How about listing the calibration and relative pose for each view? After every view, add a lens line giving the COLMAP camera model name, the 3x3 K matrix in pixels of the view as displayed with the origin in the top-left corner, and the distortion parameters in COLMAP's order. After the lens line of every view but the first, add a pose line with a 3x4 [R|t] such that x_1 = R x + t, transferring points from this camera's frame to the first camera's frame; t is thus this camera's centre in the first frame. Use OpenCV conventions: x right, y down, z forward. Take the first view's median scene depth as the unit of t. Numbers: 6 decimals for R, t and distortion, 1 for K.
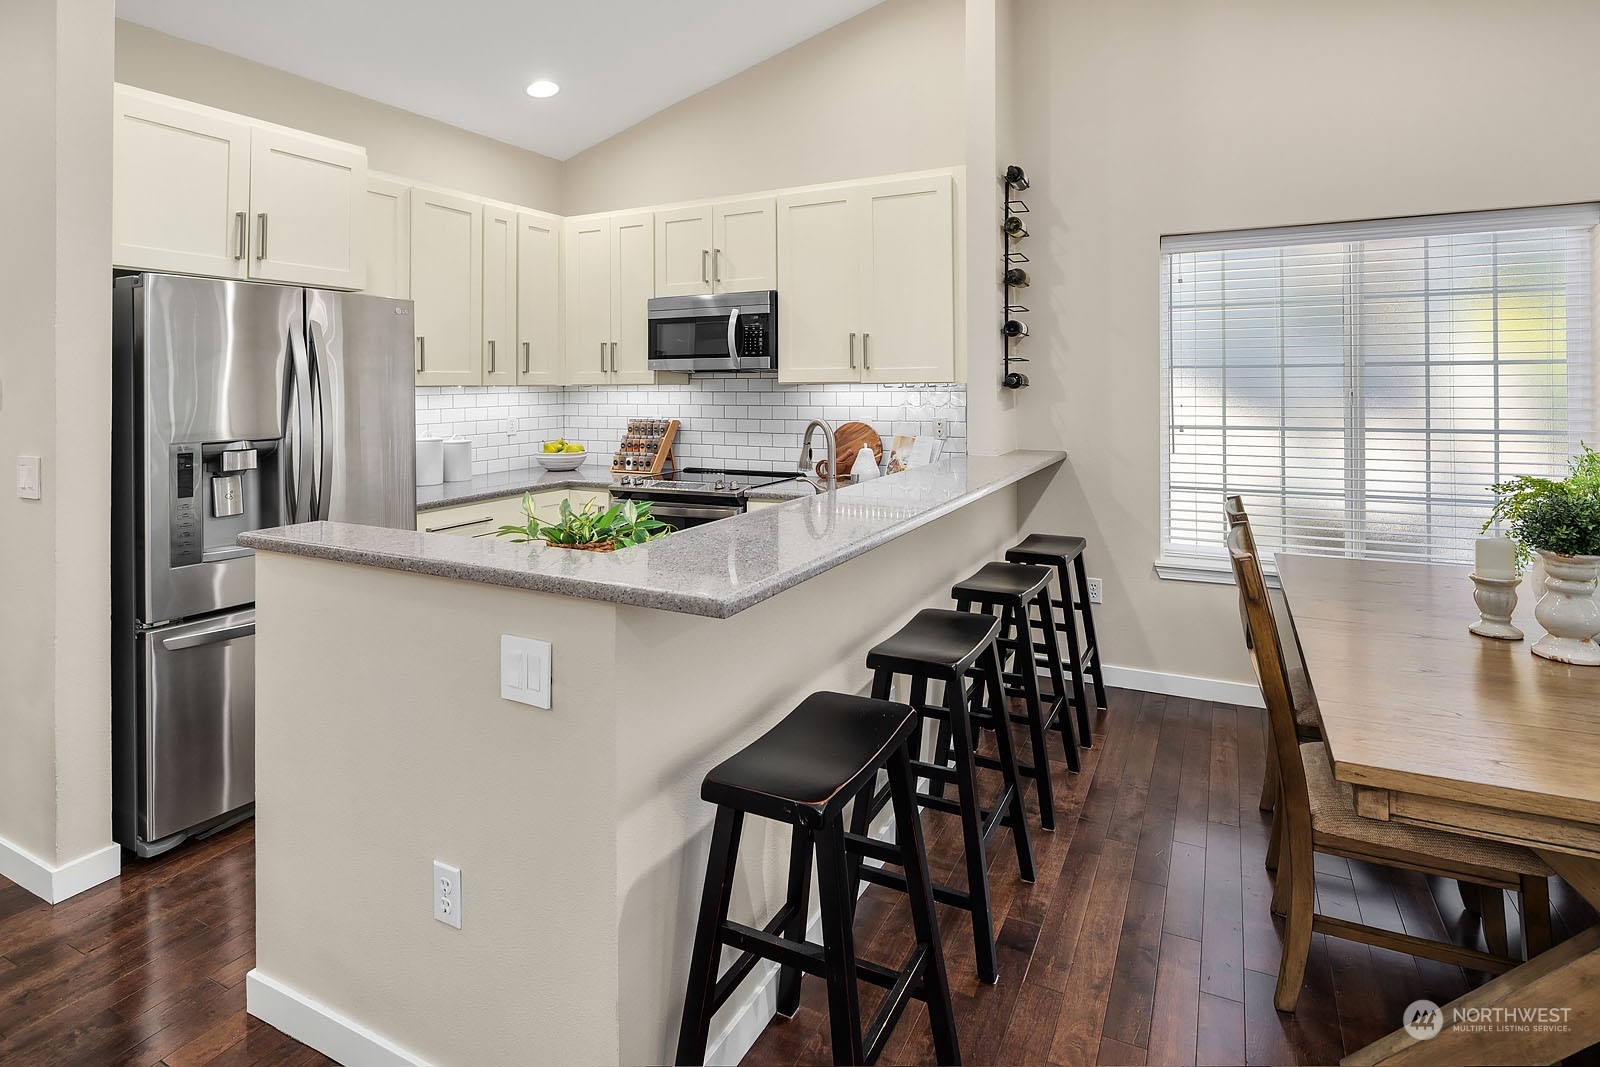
lens RADIAL K [[796.8, 0, 851.4], [0, 796.8, 375.7], [0, 0, 1]] dist [0.000073, -0.000228]
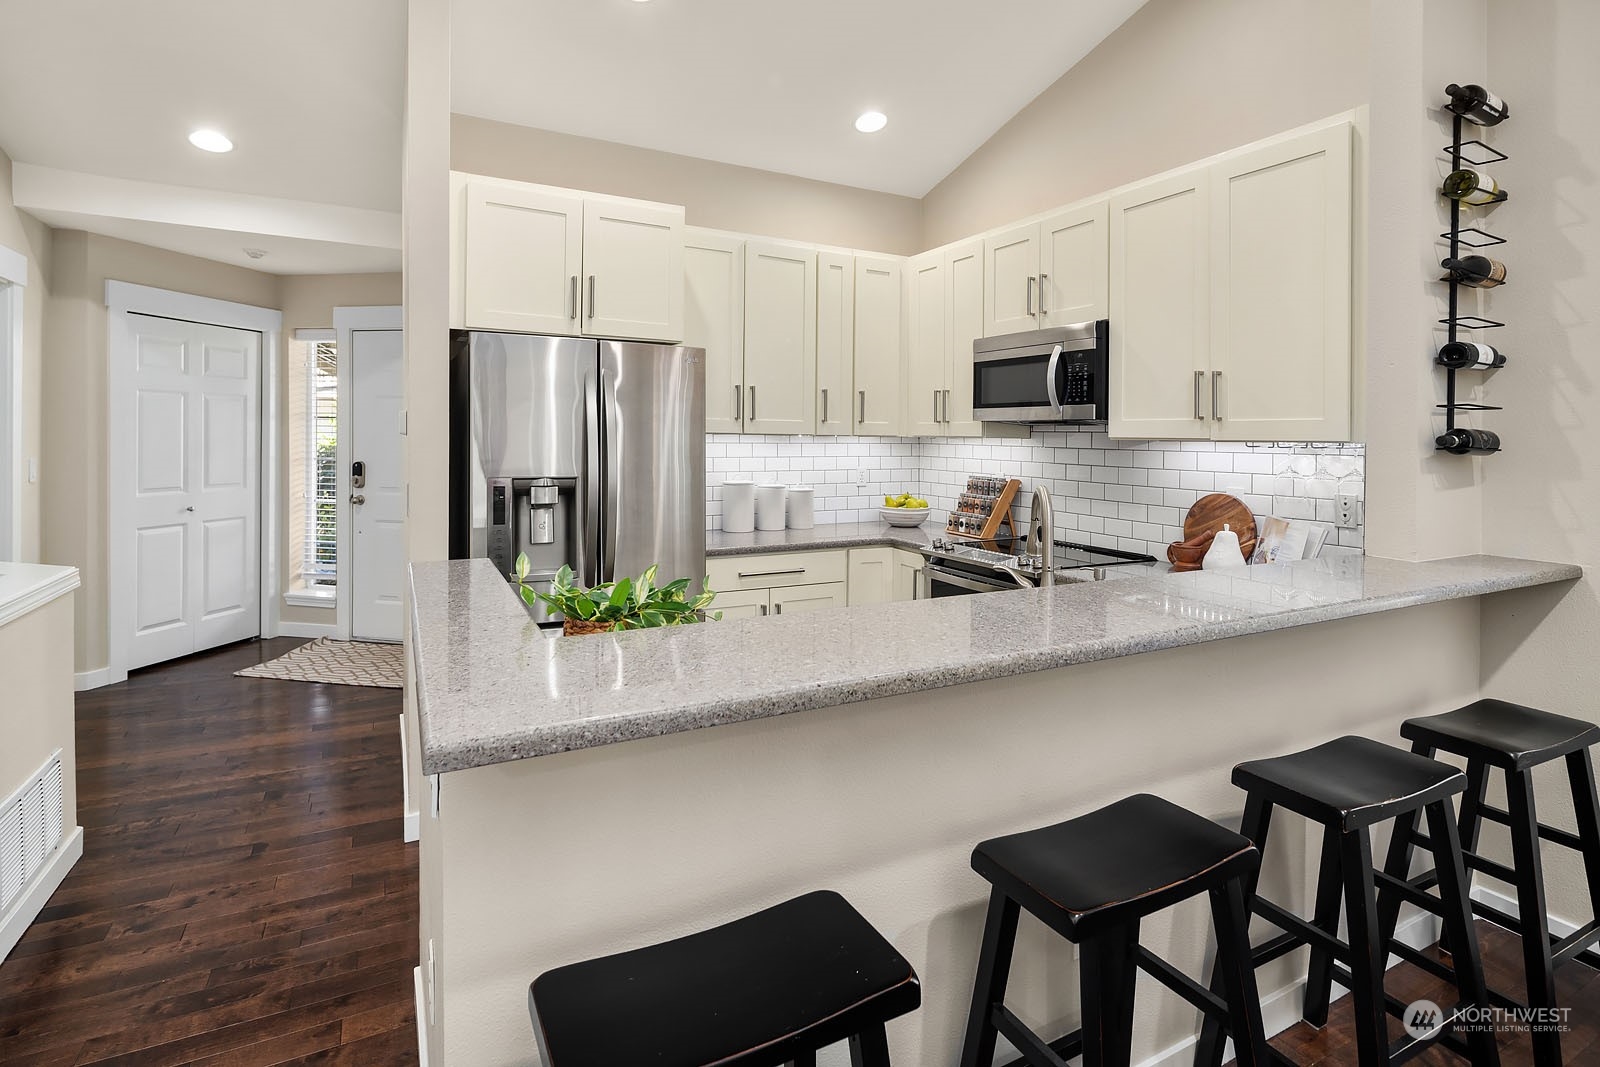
lens RADIAL K [[813.0, 0, 861.0], [0, 813.0, 440.7], [0, 0, 1]] dist [-0.000597, -0.000476]
pose [[0.816944, 0.021653, -0.576310, 0.164794], [-0.014403, 0.999749, 0.017146, 0.001561], [0.576537, -0.005706, 0.817051, 0.201876]]
